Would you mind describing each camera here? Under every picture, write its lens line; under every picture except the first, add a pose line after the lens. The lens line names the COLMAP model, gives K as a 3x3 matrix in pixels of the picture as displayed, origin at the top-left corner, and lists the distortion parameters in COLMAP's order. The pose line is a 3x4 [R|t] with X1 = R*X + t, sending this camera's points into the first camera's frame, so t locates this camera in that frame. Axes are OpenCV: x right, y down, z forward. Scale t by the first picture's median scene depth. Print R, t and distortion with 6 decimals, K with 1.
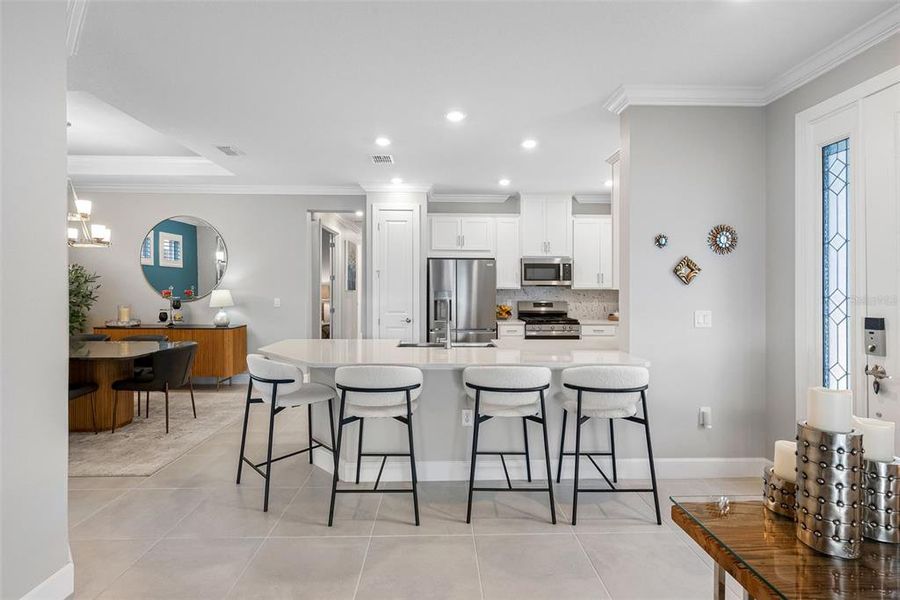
lens RADIAL K [[407.2, 0, 451.2], [0, 407.2, 290.9], [0, 0, 1]] dist [-0.000850, 0.000088]
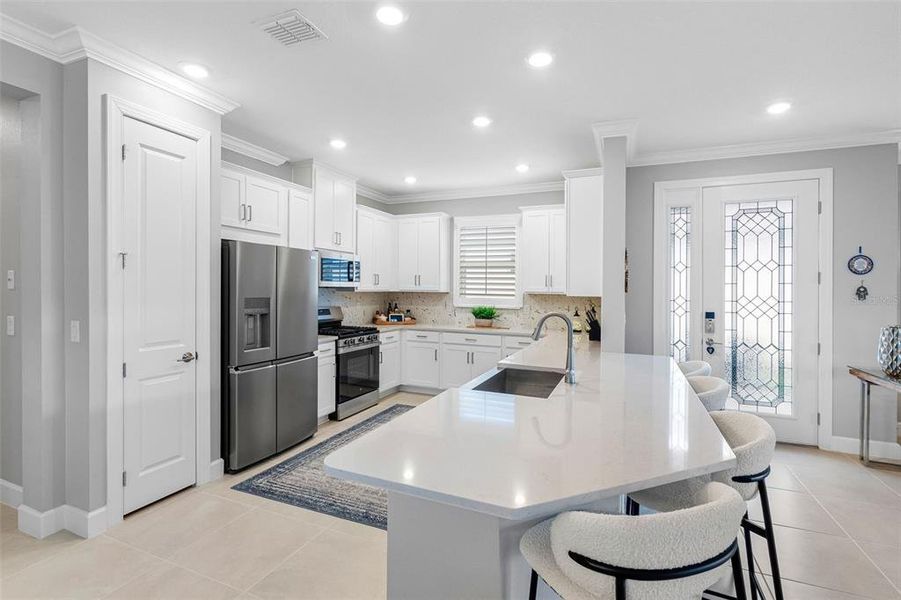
lens RADIAL K [[415.5, 0, 450.2], [0, 415.5, 290.7], [0, 0, 1]] dist [-0.001627, 0.000214]
pose [[0.424246, -0.004791, 0.905534, -0.425926], [-0.003108, 0.999972, 0.006747, -0.014058], [-0.905542, -0.005677, 0.424219, 0.486917]]
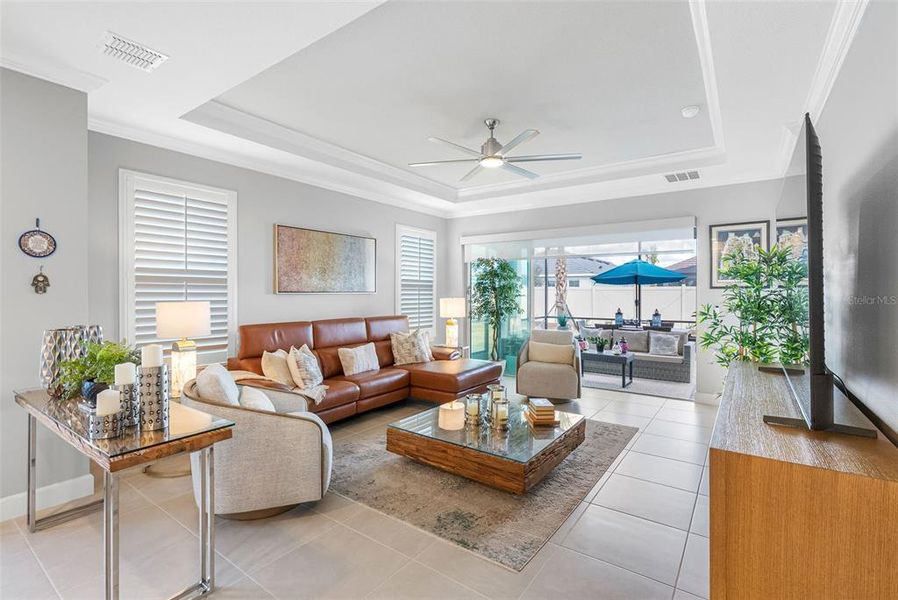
lens RADIAL K [[414.1, 0, 448.7], [0, 414.1, 290.7], [0, 0, 1]] dist [-0.001627, 0.000214]
pose [[-0.789145, -0.006711, 0.614171, -0.215182], [-0.006037, 0.999977, 0.003170, -0.004487], [-0.614178, -0.001206, -0.789167, 0.269217]]
